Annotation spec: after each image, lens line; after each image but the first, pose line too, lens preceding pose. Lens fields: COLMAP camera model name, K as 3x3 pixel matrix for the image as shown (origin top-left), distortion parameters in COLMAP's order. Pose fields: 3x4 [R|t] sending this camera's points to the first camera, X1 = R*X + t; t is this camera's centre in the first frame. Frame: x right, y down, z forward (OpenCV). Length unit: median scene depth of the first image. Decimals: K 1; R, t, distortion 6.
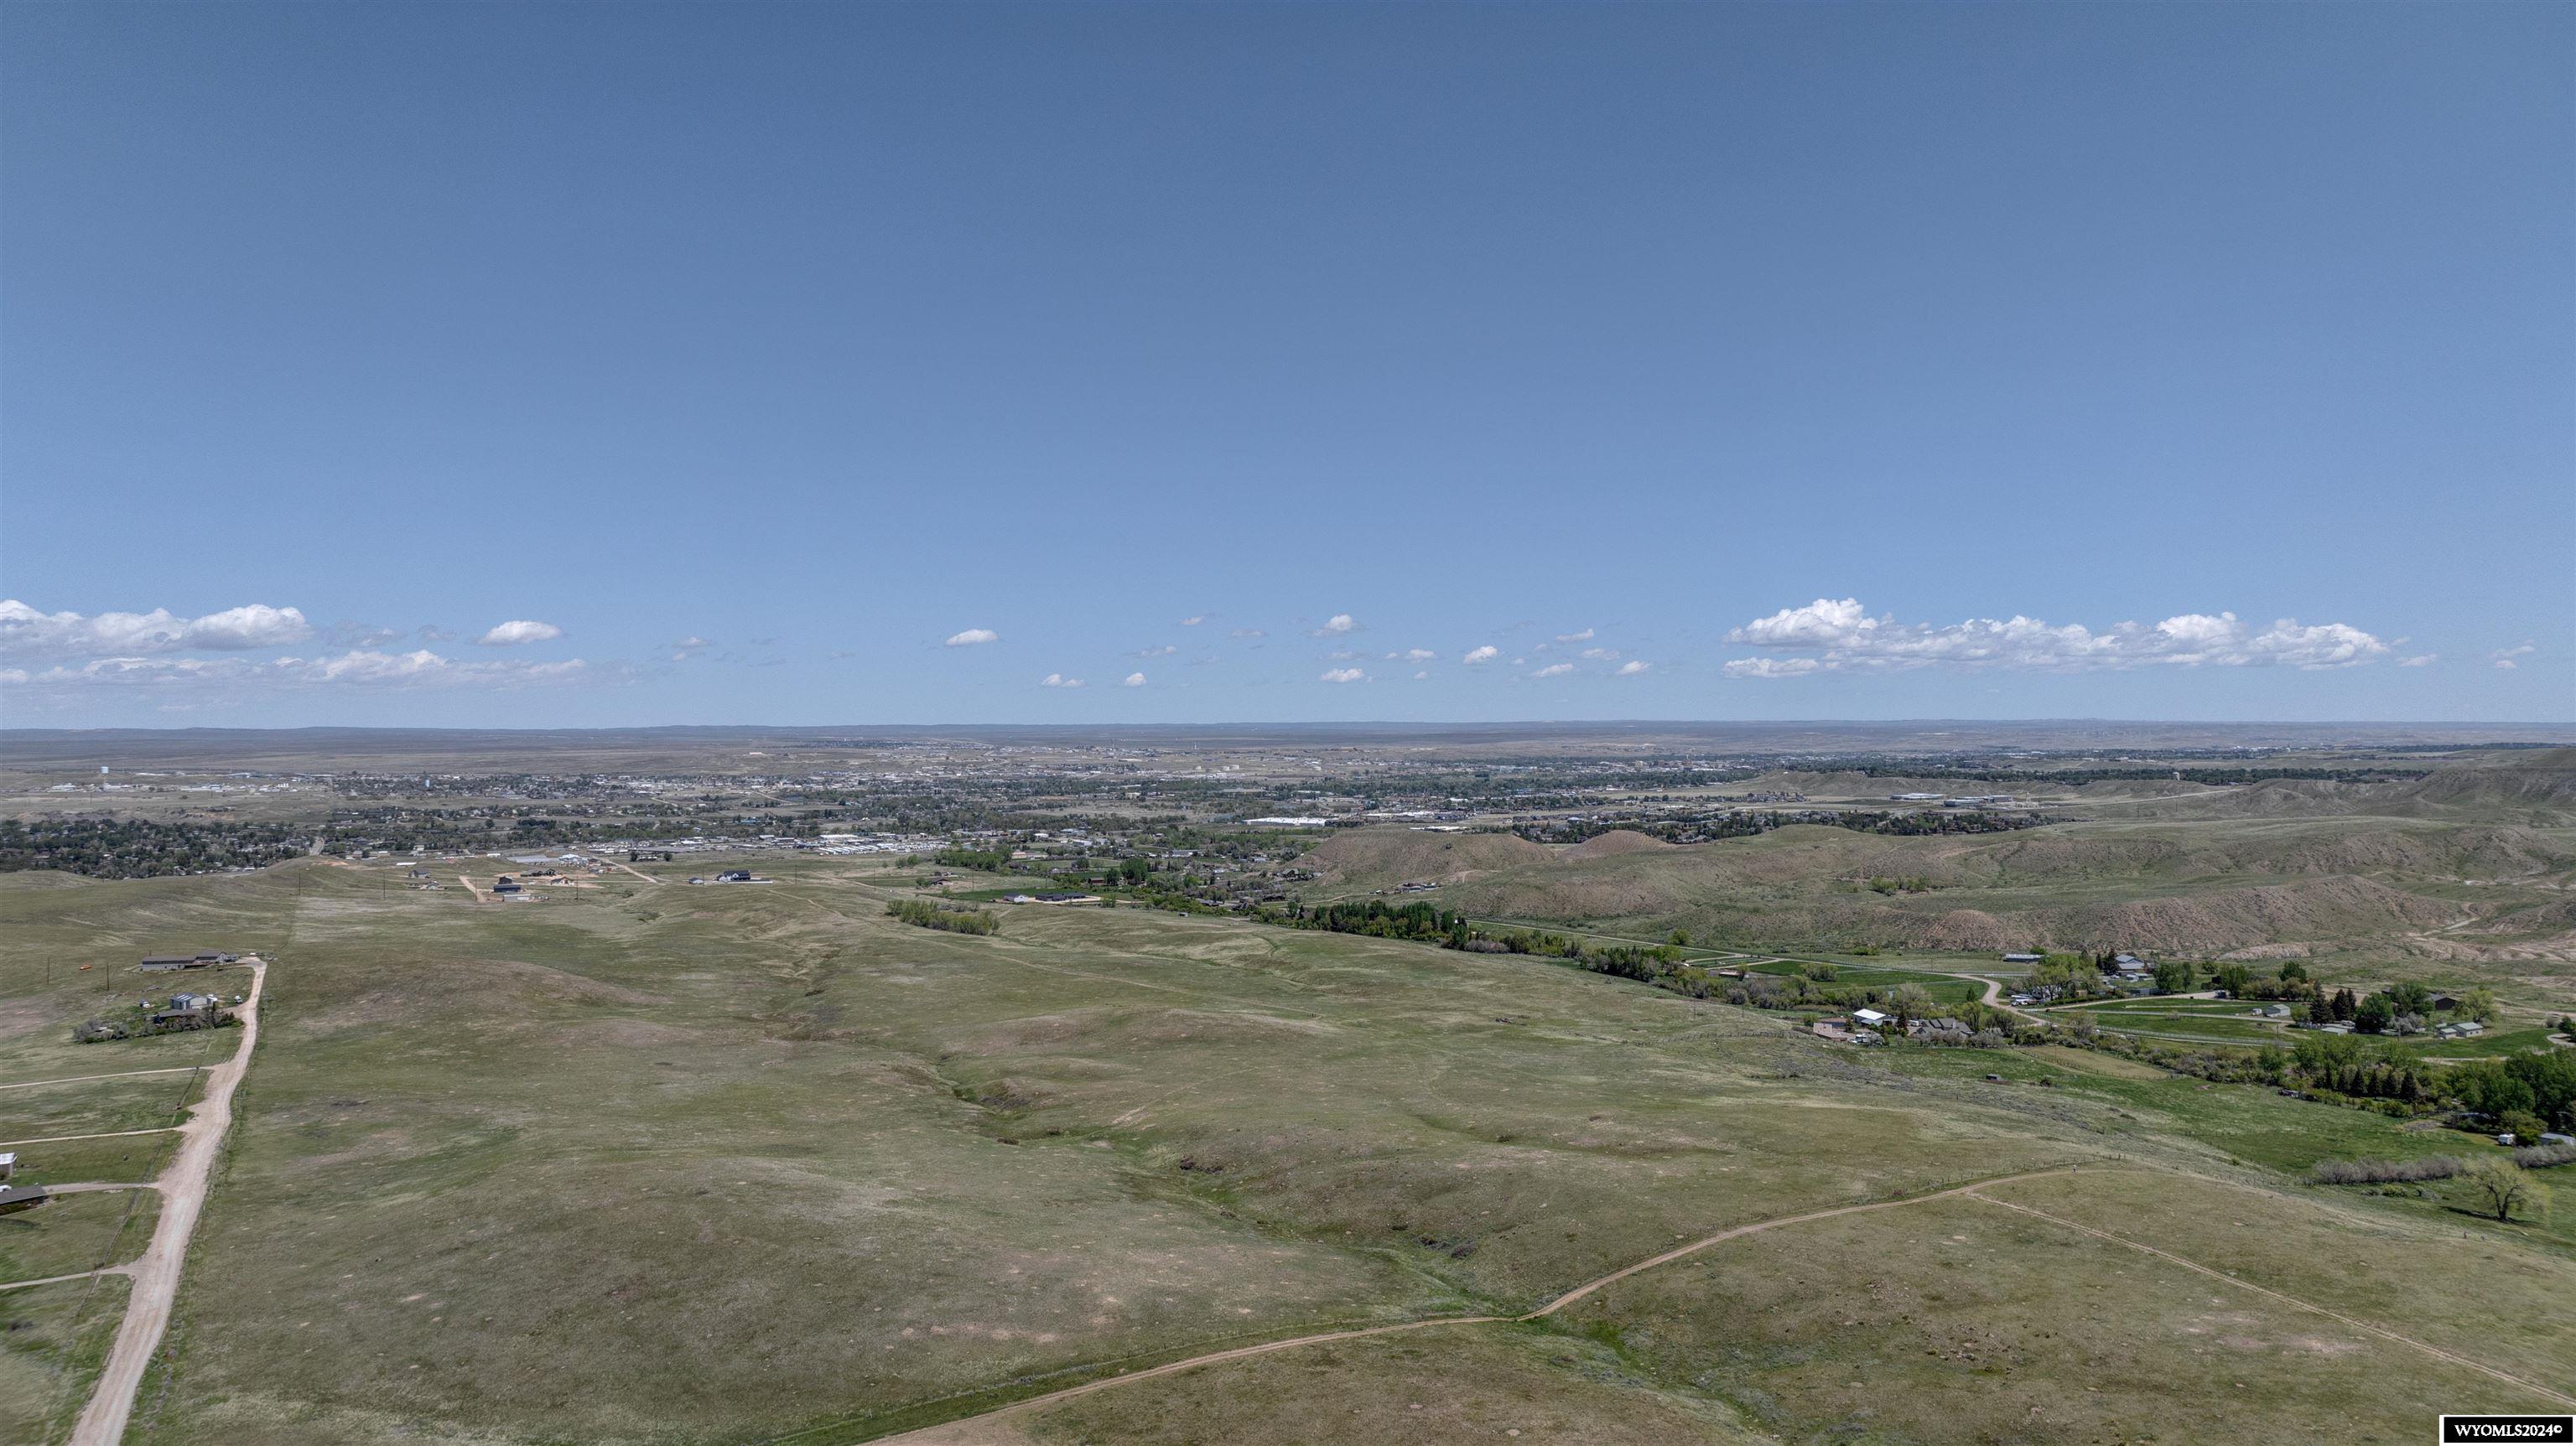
lens RADIAL K [[1823.3, 0, 1296.7], [0, 1823.3, 728.8], [0, 0, 1]] dist [-0.042670, 0.060180]
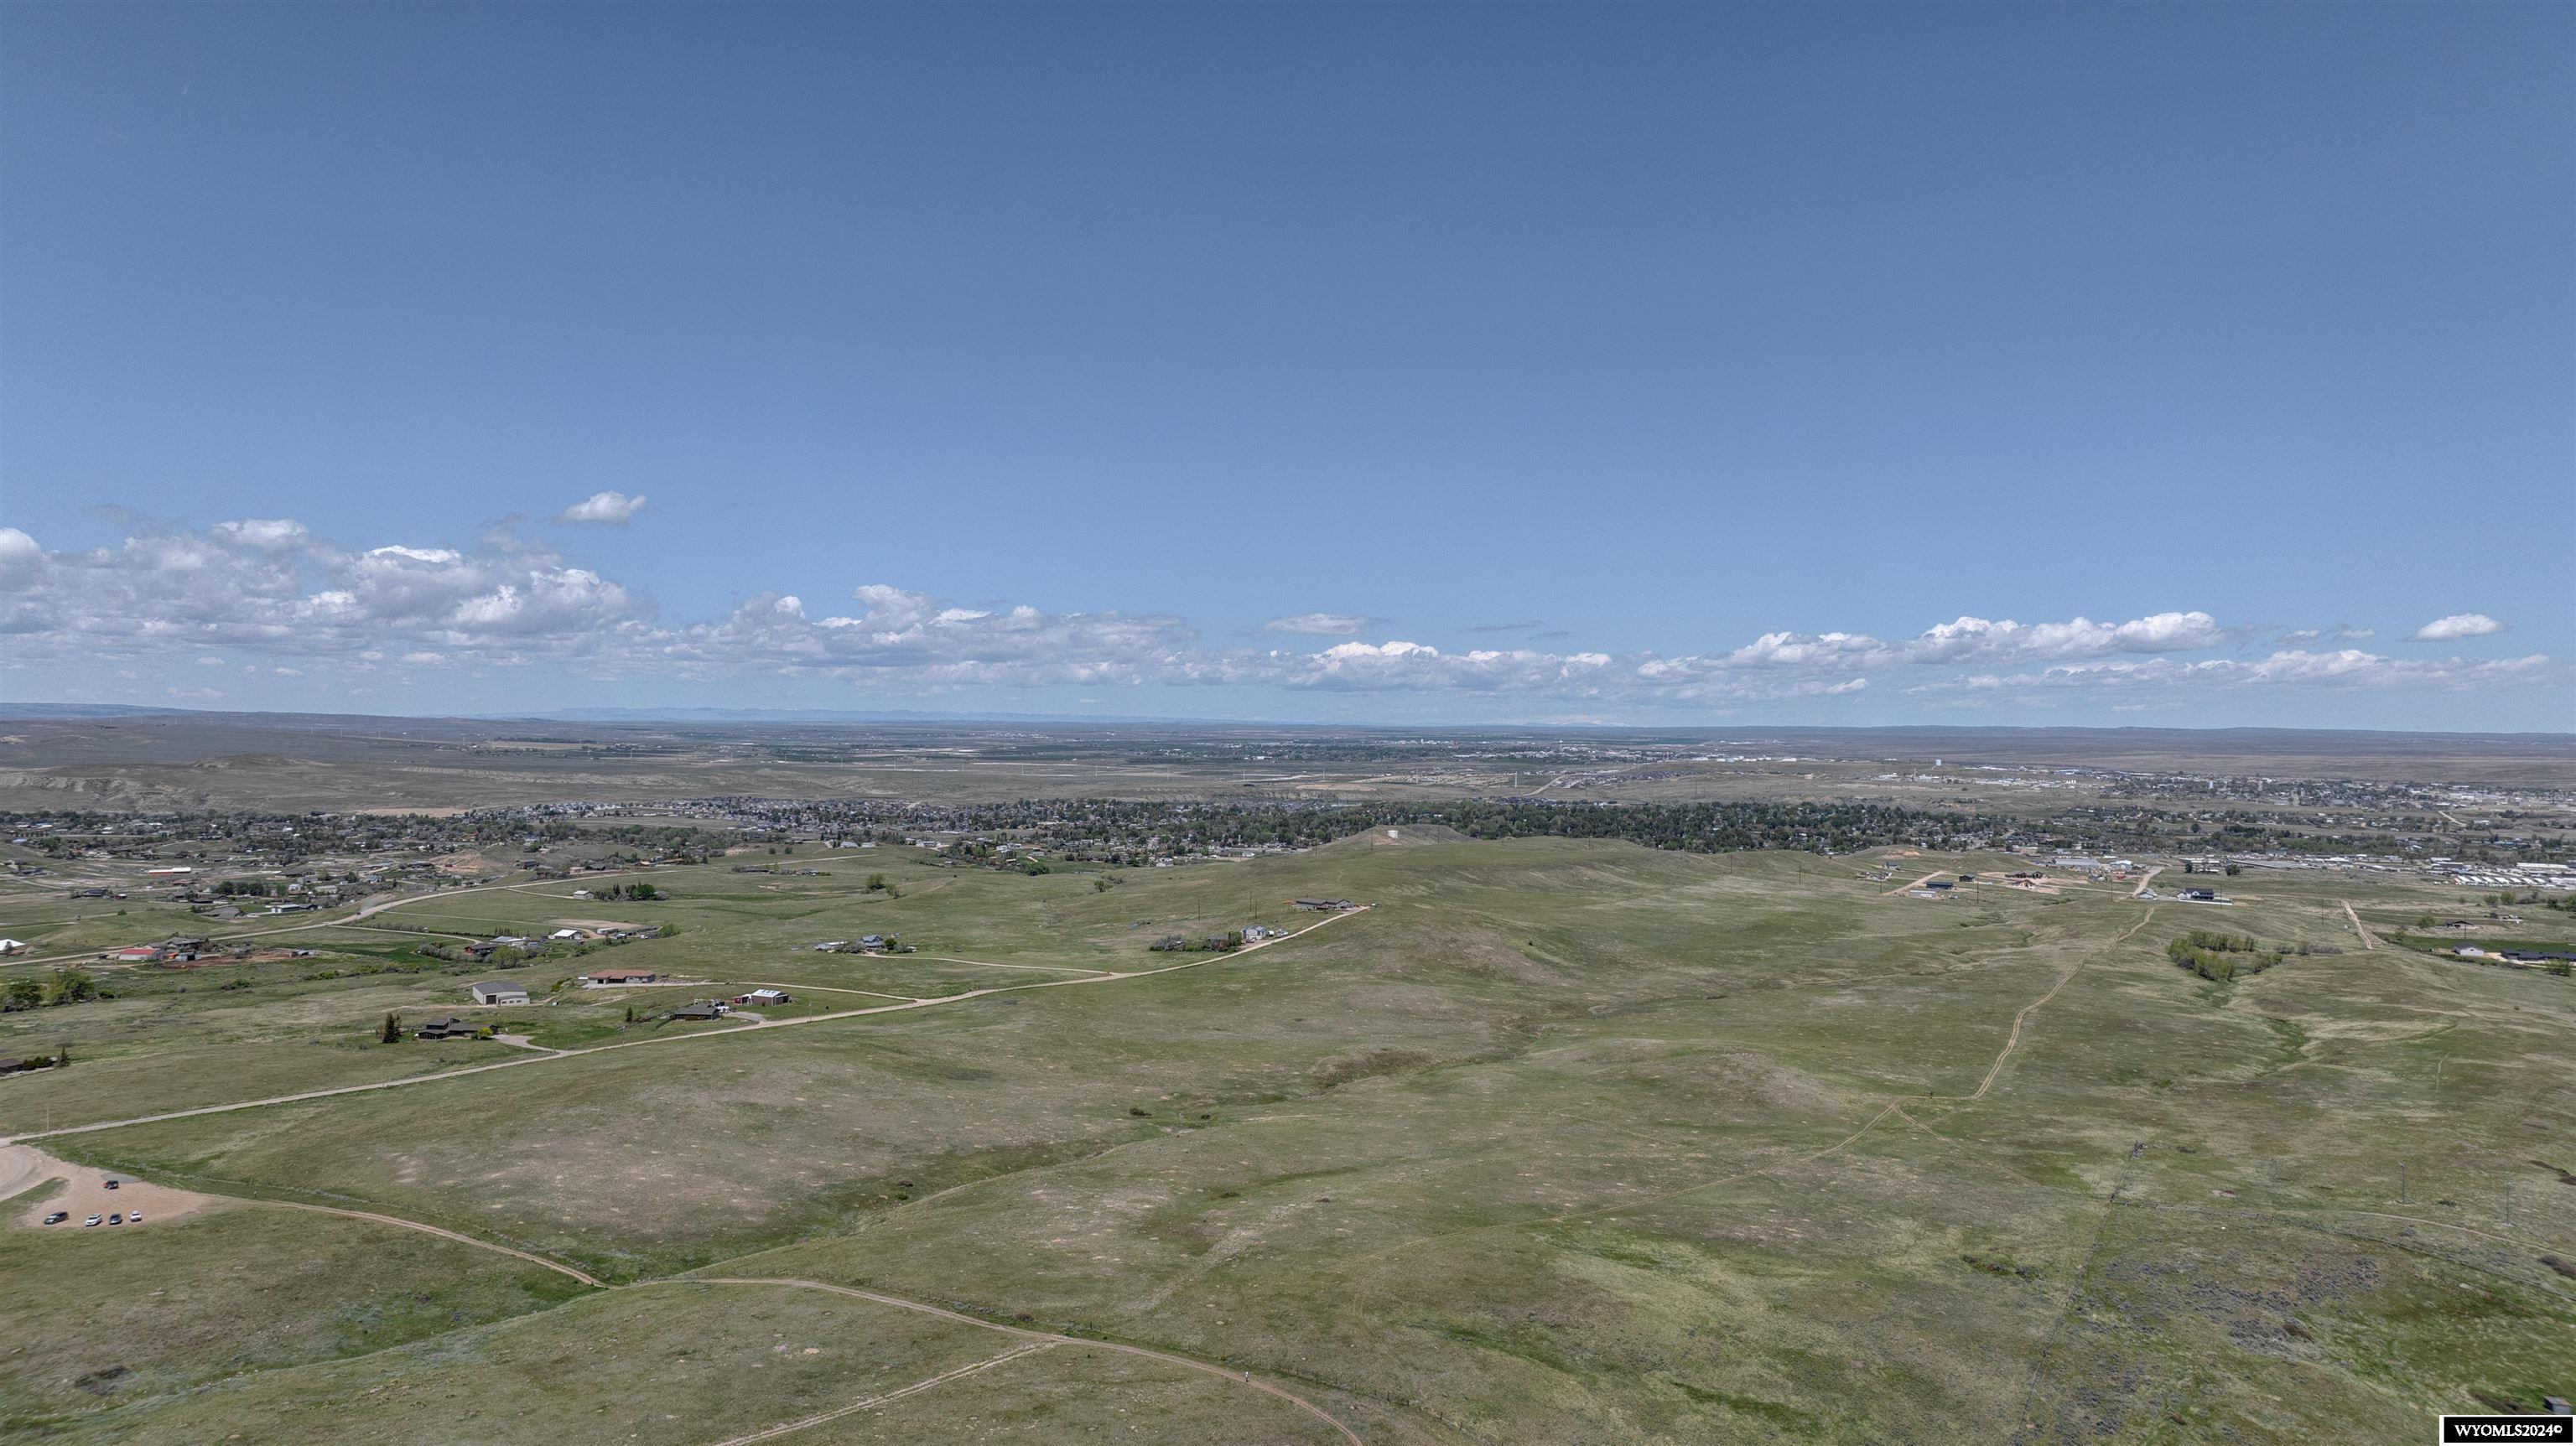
lens RADIAL K [[1811.9, 0, 1289.0], [0, 1811.9, 717.5], [0, 0, 1]] dist [-0.017913, 0.002487]
pose [[0.541709, 0.007876, -0.840529, 0.094182], [-0.013369, 0.999910, 0.000753, -0.000919], [0.840460, 0.010829, 0.541766, 0.058920]]
